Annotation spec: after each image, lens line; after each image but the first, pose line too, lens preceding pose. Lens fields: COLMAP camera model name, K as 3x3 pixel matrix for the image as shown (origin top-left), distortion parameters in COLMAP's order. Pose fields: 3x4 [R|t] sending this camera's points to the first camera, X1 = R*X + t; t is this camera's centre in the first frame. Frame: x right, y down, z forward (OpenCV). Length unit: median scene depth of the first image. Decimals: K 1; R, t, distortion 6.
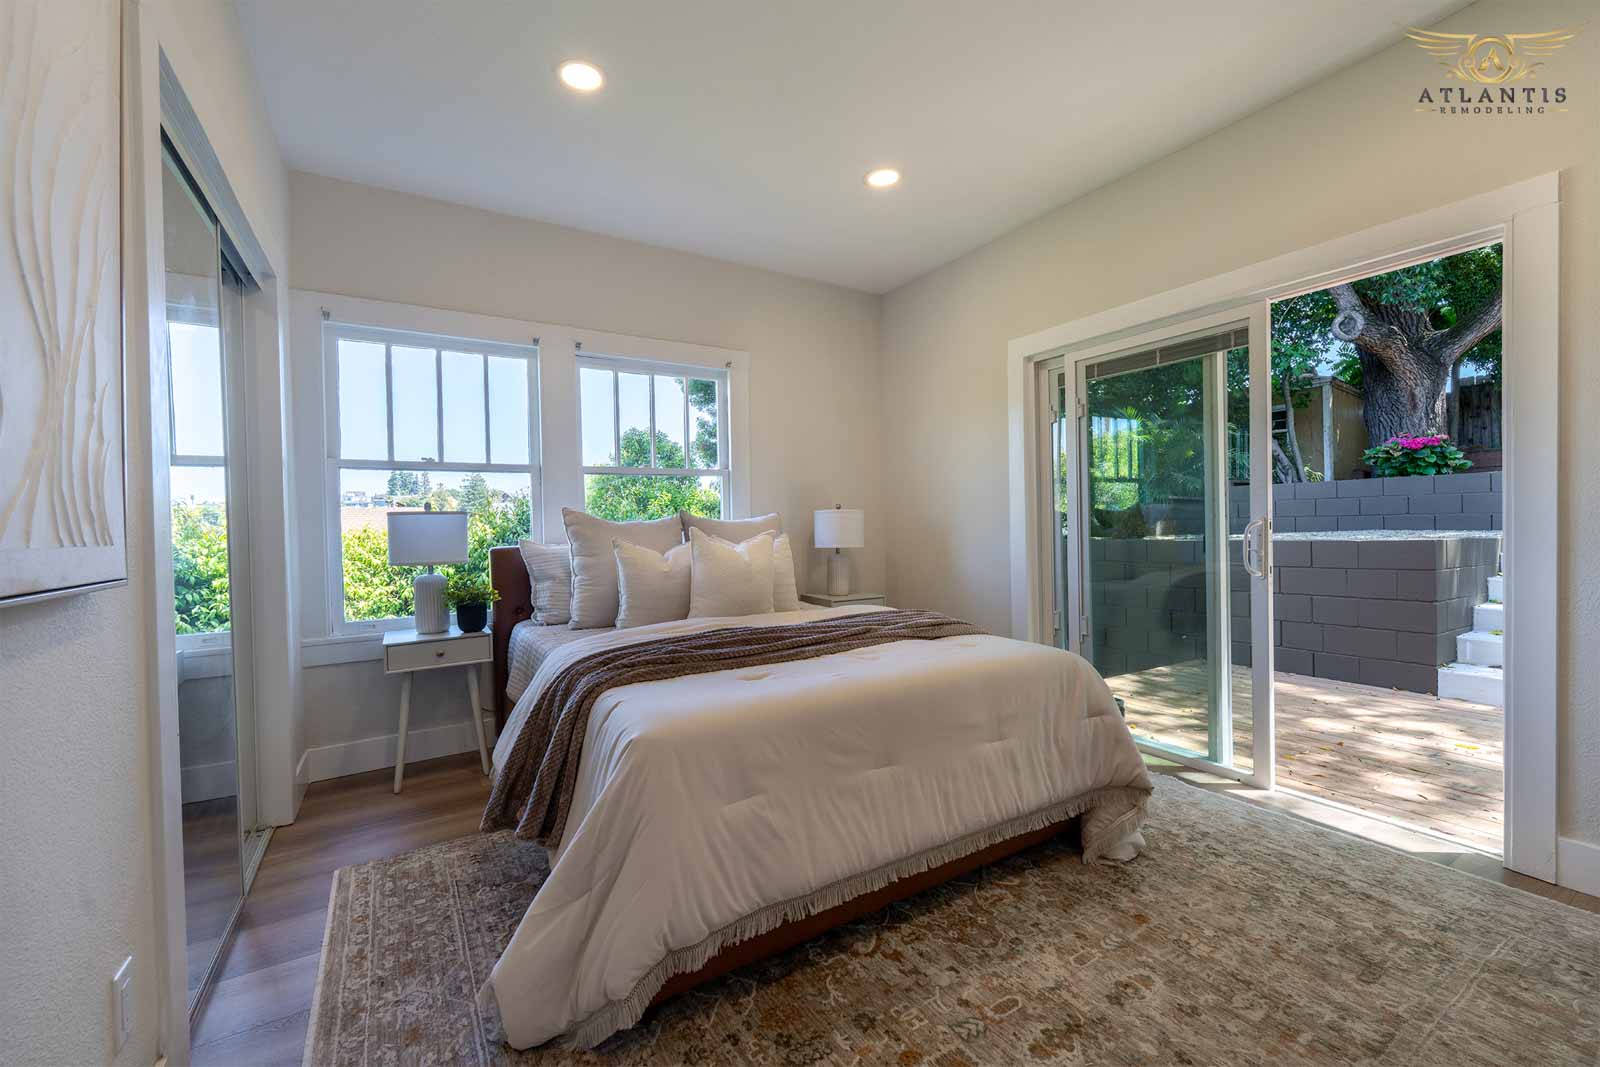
lens RADIAL K [[643.6, 0, 799.2], [0, 643.6, 530.1], [0, 0, 1]] dist [0.000162, -0.000397]
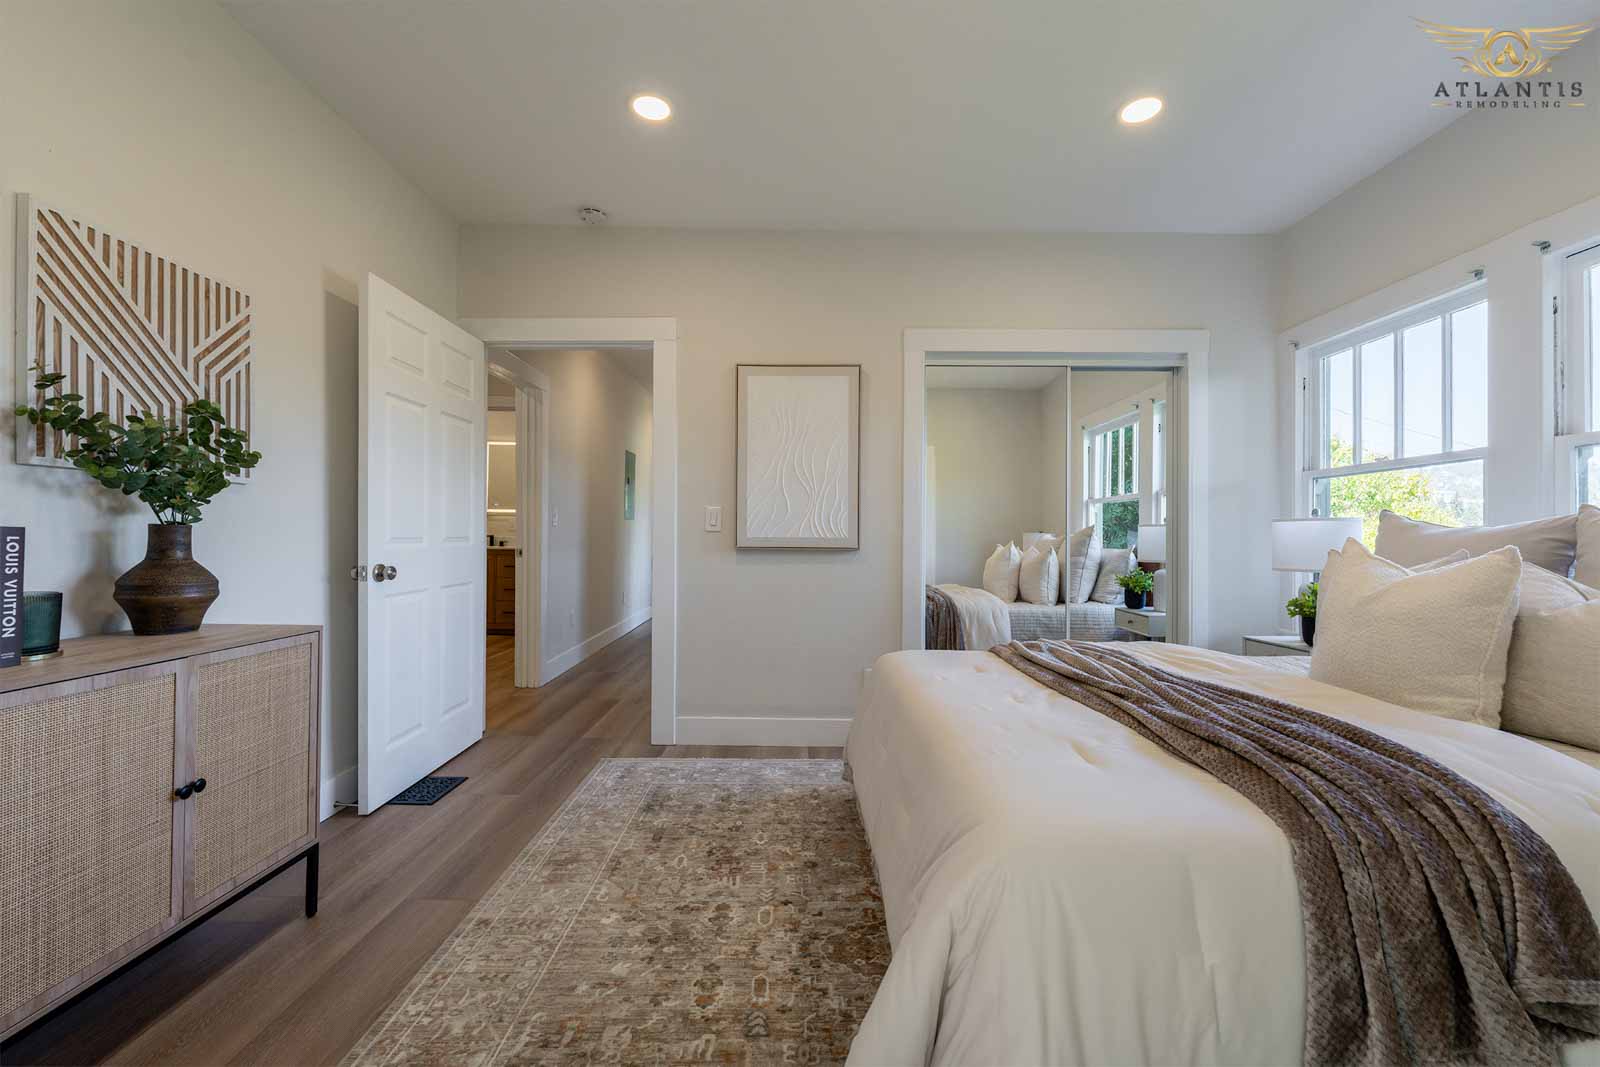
lens RADIAL K [[643.6, 0, 799.2], [0, 643.6, 530.1], [0, 0, 1]] dist [0.000162, -0.000397]
pose [[-0.515749, 0.006130, -0.856718, 0.619554], [-0.006839, 0.999913, 0.011271, -0.014652], [0.856712, 0.011672, -0.515662, 0.772591]]
